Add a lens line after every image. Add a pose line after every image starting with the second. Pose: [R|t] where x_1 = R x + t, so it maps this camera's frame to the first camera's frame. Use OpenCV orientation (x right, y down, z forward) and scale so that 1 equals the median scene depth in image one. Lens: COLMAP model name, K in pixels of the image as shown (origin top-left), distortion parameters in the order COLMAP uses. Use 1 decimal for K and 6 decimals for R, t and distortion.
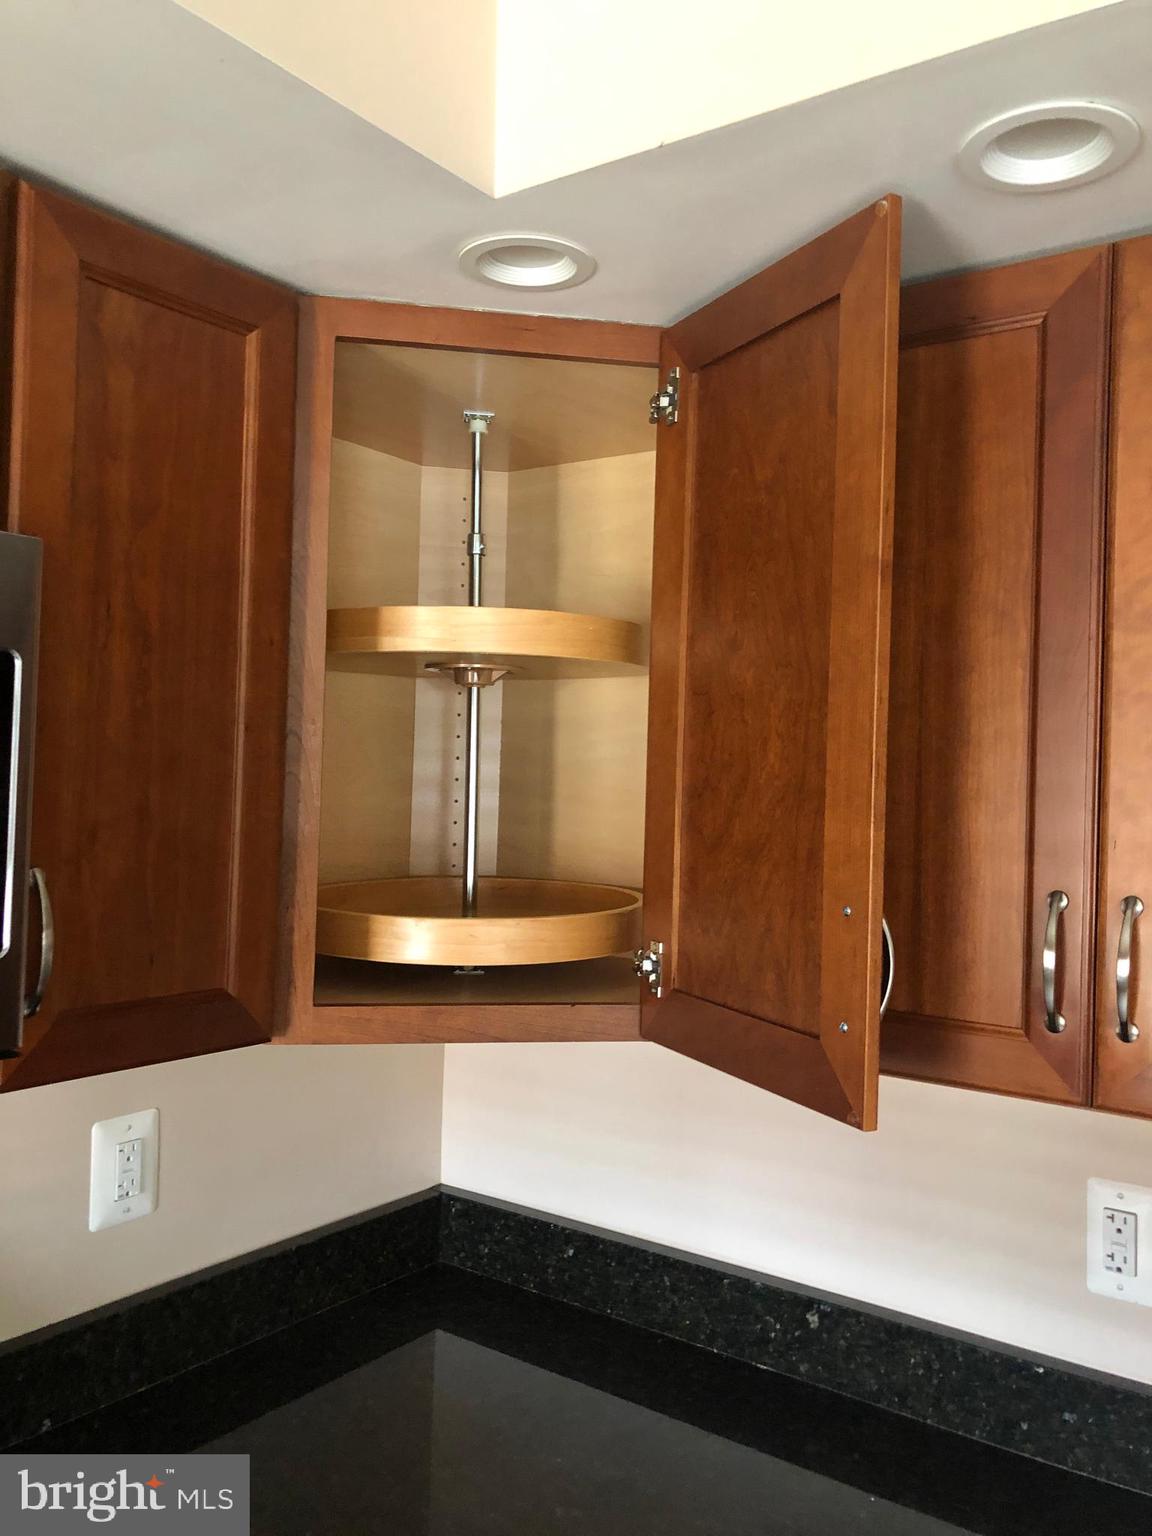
lens RADIAL K [[1266.2, 0, 584.3], [0, 1266.2, 770.0], [0, 0, 1]] dist [0.012239, 0.014874]
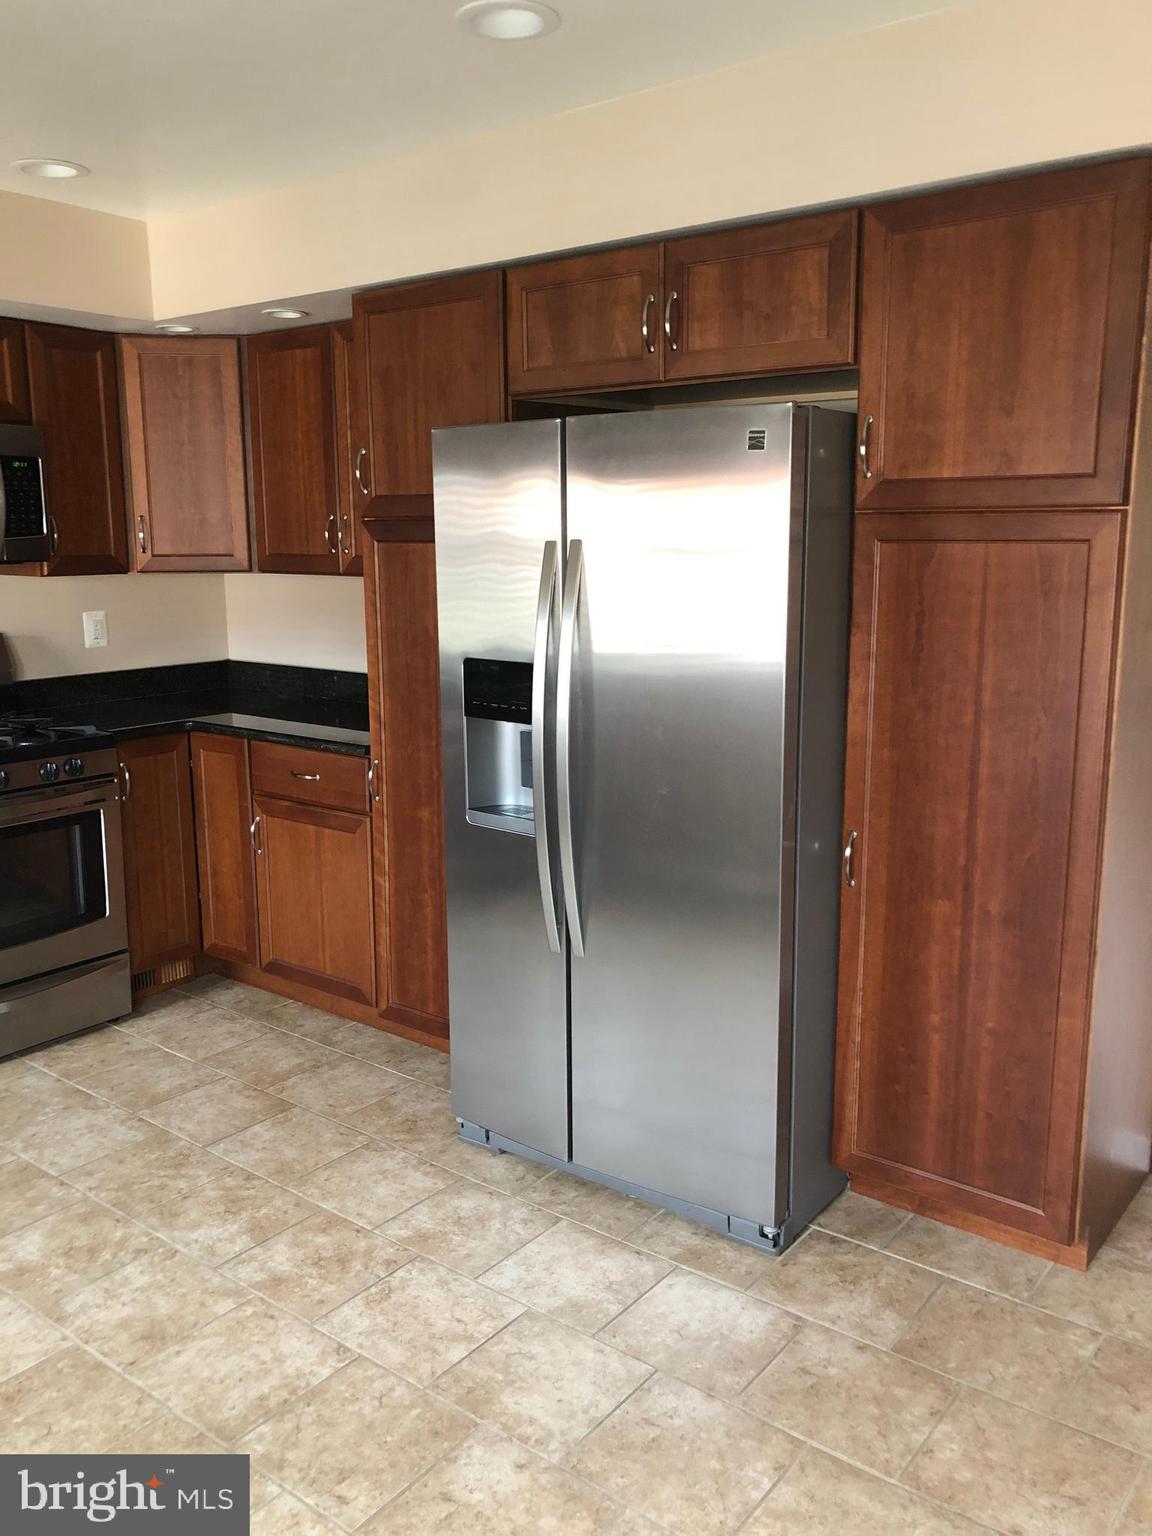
lens RADIAL K [[1256.1, 0, 575.6], [0, 1256.1, 754.3], [0, 0, 1]] dist [0.018170, -0.007264]
pose [[0.998812, -0.027953, -0.039911, 1.068707], [0.035003, 0.981429, 0.188605, 0.104531], [0.033898, -0.189778, 0.981242, -2.346396]]
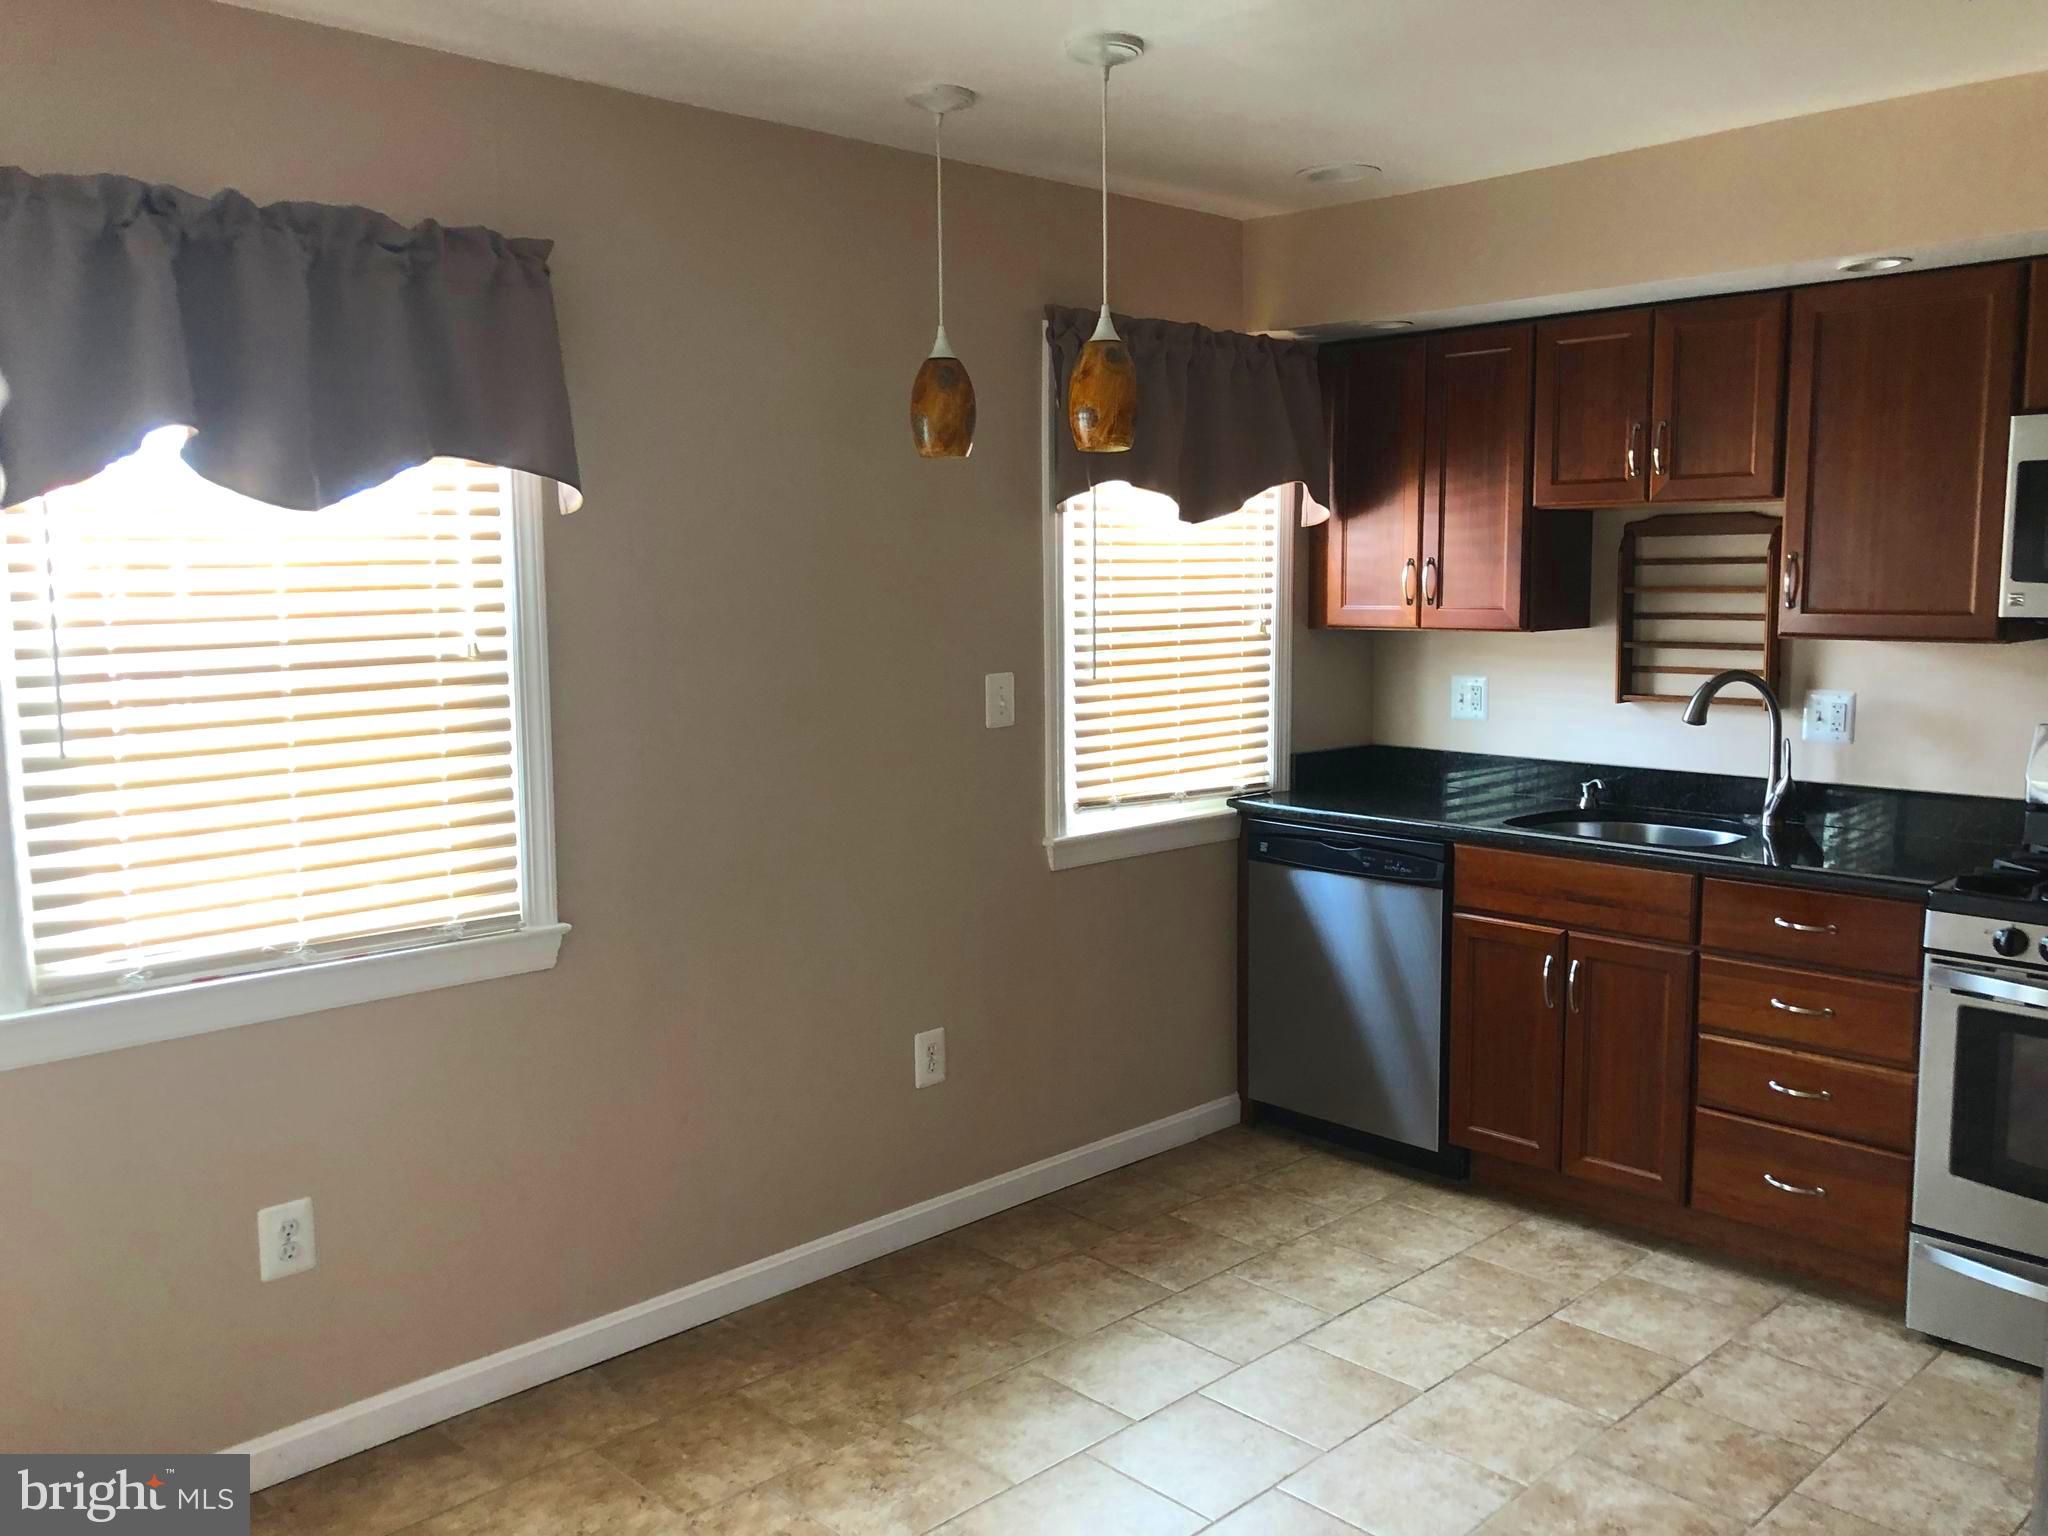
lens RADIAL K [[1688.2, 0, 1019.6], [0, 1688.2, 750.6], [0, 0, 1]] dist [0.012239, 0.014874]
pose [[-0.176157, 0.078734, -0.981208, 2.417765], [0.017232, 0.996890, 0.076898, 0.138229], [0.984211, -0.003362, -0.176965, -0.627096]]
